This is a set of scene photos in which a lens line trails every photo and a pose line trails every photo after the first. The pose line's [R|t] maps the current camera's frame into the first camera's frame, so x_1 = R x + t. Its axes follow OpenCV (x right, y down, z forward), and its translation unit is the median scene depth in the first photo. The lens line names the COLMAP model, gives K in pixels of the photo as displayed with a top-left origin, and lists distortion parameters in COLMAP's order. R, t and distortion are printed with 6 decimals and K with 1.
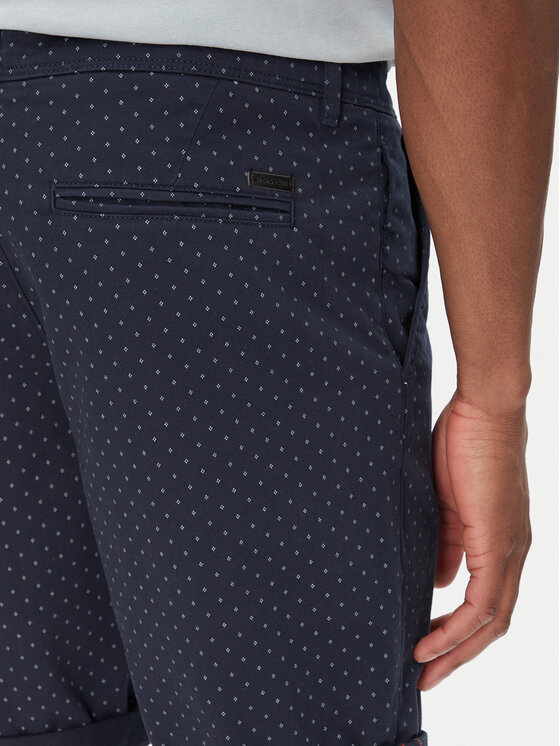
lens RADIAL K [[1363.3, 0, 293.9], [0, 1363.3, 308.4], [0, 0, 1]] dist [0.016803, 0.000000]
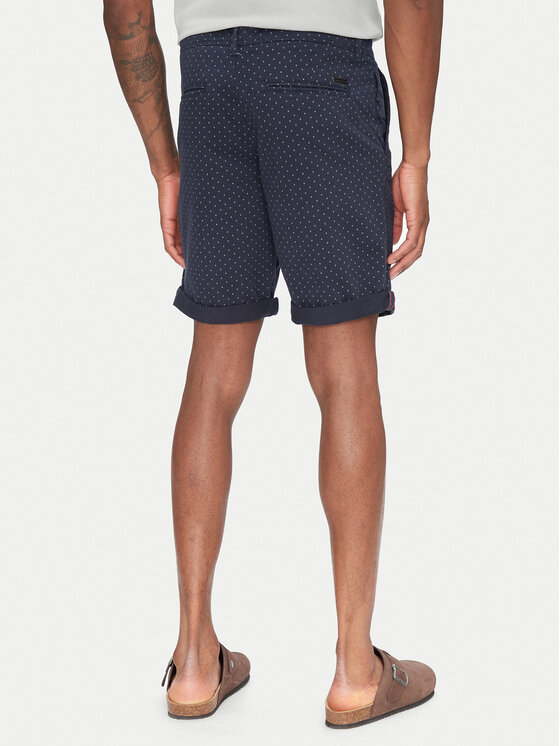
lens RADIAL K [[1363.3, 0, 279.0], [0, 1363.3, 373.5], [0, 0, 1]] dist [0.016803, 0.000000]
pose [[0.981330, -0.040385, 0.188043, -0.687794], [0.038816, 0.999174, 0.012019, 0.465984], [-0.188373, -0.004496, 0.982087, -1.719226]]
